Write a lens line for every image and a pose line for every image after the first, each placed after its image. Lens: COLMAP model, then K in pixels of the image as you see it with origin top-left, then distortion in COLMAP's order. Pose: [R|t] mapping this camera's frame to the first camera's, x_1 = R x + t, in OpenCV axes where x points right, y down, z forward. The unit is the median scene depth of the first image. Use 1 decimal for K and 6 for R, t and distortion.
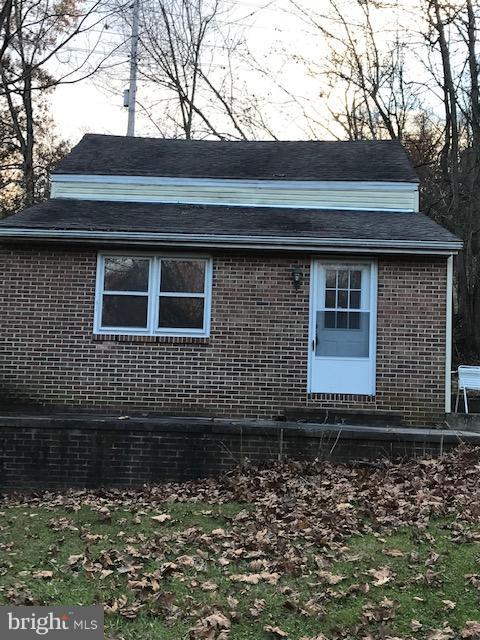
lens RADIAL K [[912.7, 0, 243.1], [0, 912.7, 320.9], [0, 0, 1]] dist [0.223177, 0.000000]
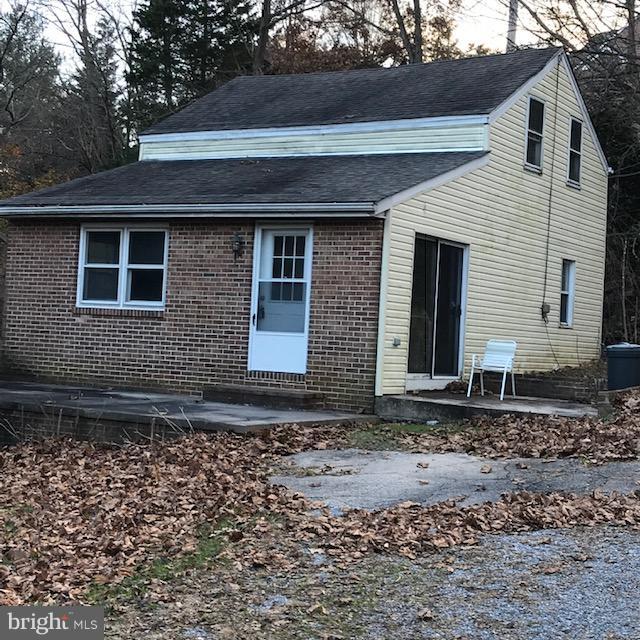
lens RADIAL K [[1265.0, 0, 319.2], [0, 1265.0, 319.6], [0, 0, 1]] dist [0.197250, 0.000000]
pose [[0.856978, 0.002563, -0.515346, 0.788102], [0.025402, 0.998562, 0.047207, -0.031479], [0.514726, -0.053546, 0.855681, -0.059908]]
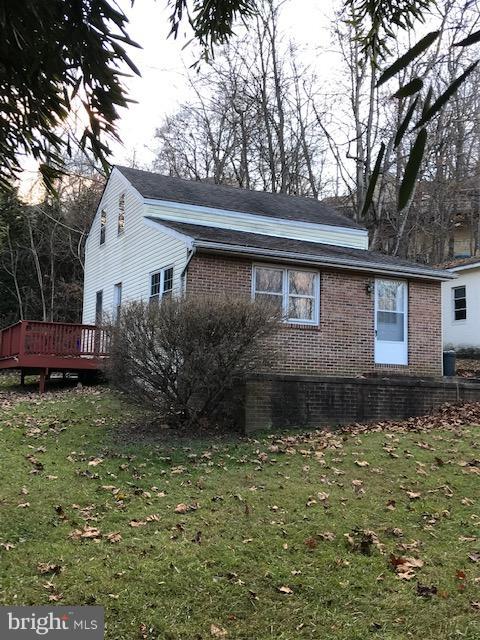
lens RADIAL K [[702.9, 0, 235.5], [0, 702.9, 314.7], [0, 0, 1]] dist [0.010593, 0.000000]
pose [[0.888166, 0.040121, 0.457768, -0.677470], [-0.037492, 0.999187, -0.014831, 0.022234], [-0.457991, -0.003991, 0.888948, 0.050196]]
